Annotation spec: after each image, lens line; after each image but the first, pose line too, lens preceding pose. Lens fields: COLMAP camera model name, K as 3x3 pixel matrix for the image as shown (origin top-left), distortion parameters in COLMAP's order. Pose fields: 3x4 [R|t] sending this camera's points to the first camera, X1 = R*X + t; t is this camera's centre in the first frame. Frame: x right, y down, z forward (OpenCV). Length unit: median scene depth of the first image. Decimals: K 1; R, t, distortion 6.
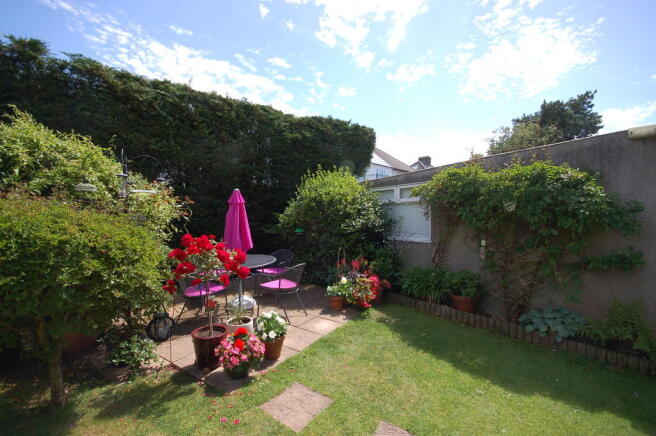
lens RADIAL K [[284.9, 0, 326.1], [0, 284.9, 225.0], [0, 0, 1]] dist [0.028400, -0.021569]
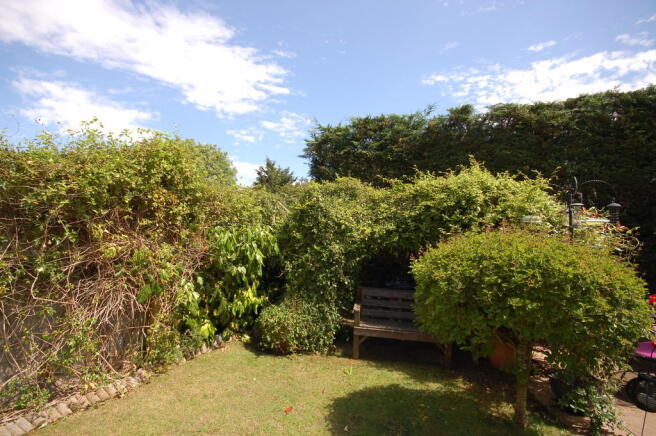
lens RADIAL K [[284.9, 0, 326.1], [0, 284.9, 225.0], [0, 0, 1]] dist [0.028400, -0.021569]
pose [[0.456014, -0.023482, -0.889663, -0.146790], [-0.058996, 0.996655, -0.056545, -0.003424], [0.888015, 0.078272, 0.453104, -0.087492]]
